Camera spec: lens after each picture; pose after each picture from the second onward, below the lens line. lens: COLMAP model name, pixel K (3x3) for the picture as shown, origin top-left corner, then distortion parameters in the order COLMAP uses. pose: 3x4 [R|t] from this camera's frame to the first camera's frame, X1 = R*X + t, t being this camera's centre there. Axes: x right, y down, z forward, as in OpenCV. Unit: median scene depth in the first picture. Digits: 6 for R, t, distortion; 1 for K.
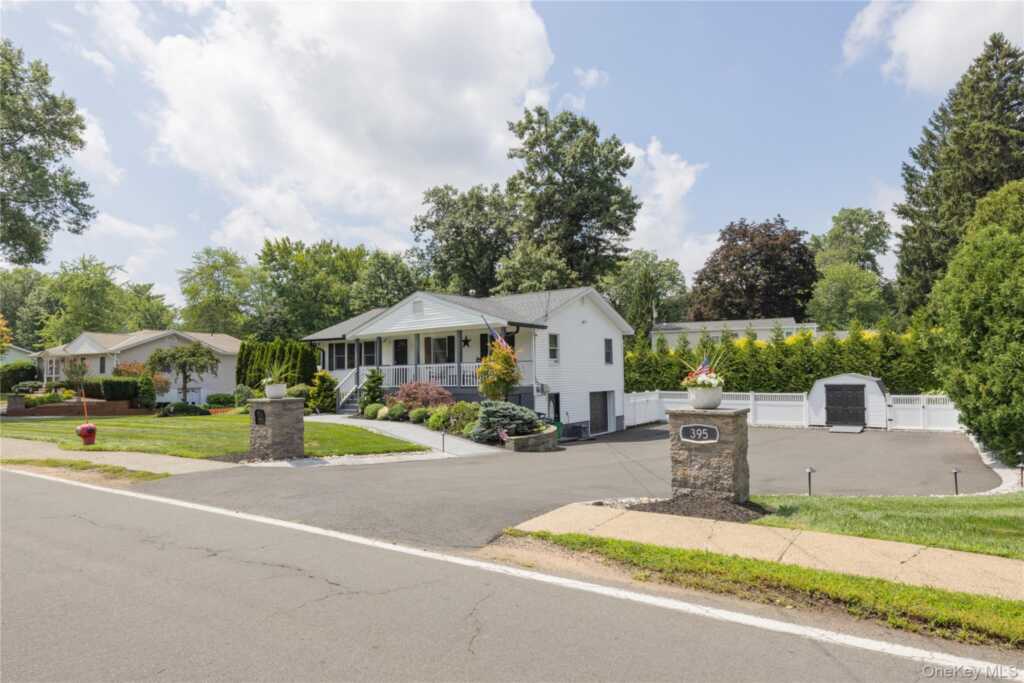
lens RADIAL K [[565.7, 0, 491.4], [0, 565.7, 353.3], [0, 0, 1]] dist [-0.002726, -0.000628]
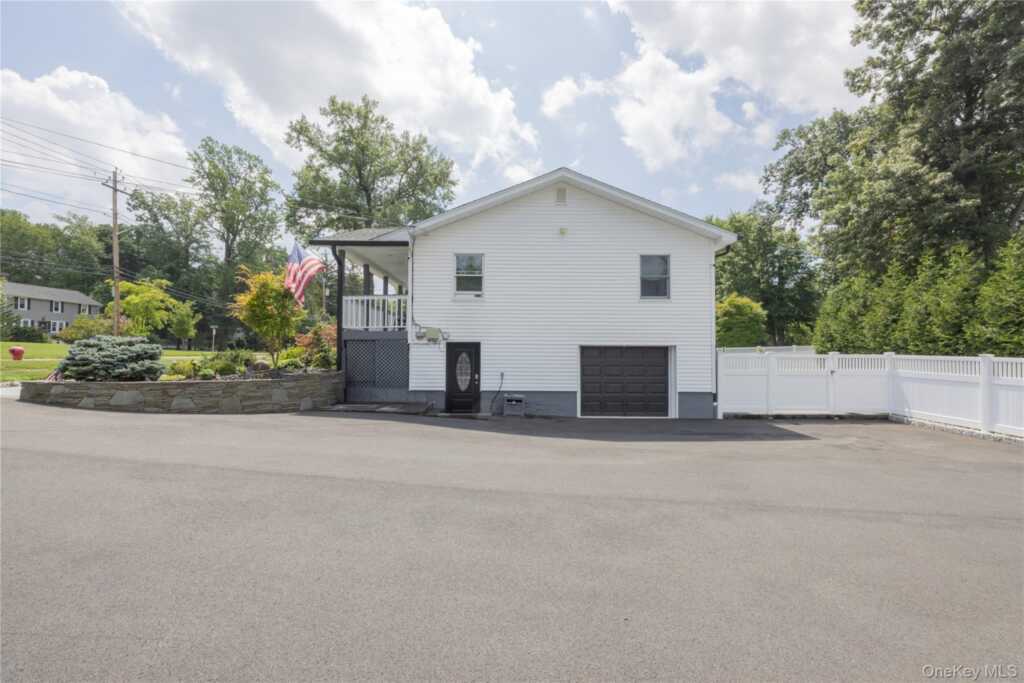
lens RADIAL K [[439.4, 0, 512.0], [0, 439.4, 341.5], [0, 0, 1]] dist [0.001028, 0.000135]
pose [[0.612222, 0.006082, -0.790663, 0.175072], [0.015866, 0.999675, 0.019975, 0.018806], [0.790527, -0.024774, 0.611926, 0.227487]]
